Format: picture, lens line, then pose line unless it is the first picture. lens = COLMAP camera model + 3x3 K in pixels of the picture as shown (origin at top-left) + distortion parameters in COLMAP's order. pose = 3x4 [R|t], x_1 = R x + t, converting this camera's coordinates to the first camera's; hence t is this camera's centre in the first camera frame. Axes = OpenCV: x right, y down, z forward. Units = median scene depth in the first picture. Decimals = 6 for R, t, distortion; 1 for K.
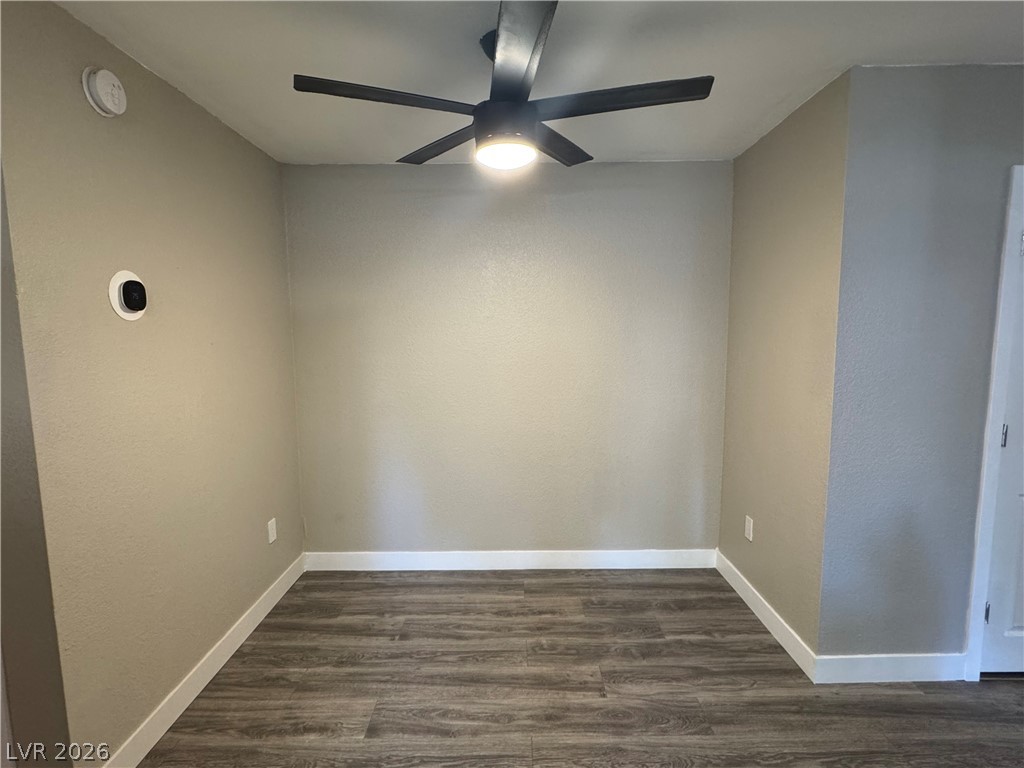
lens RADIAL K [[479.2, 0, 522.2], [0, 479.2, 381.4], [0, 0, 1]] dist [-0.003021, 0.001024]
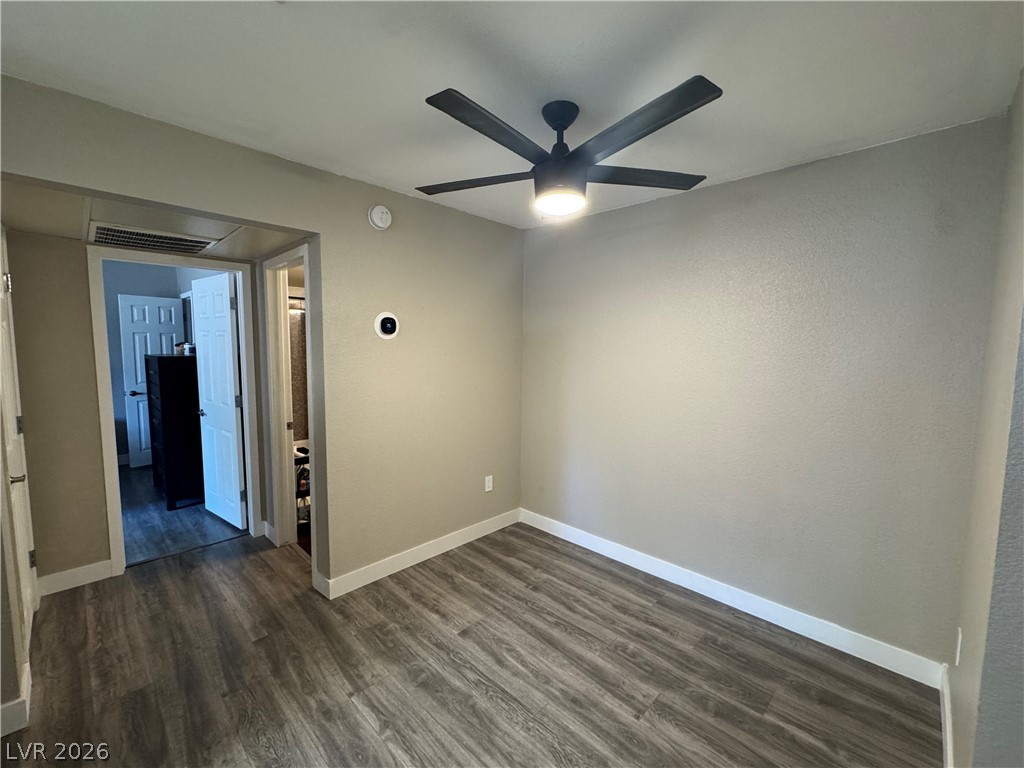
lens RADIAL K [[408.9, 0, 512.3], [0, 408.9, 383.2], [0, 0, 1]] dist [-0.002569, 0.000373]
pose [[0.735599, 0.077250, -0.672998, 0.429192], [-0.093536, 0.995543, 0.012037, -0.018938], [0.670928, 0.054095, 0.739546, 0.137532]]
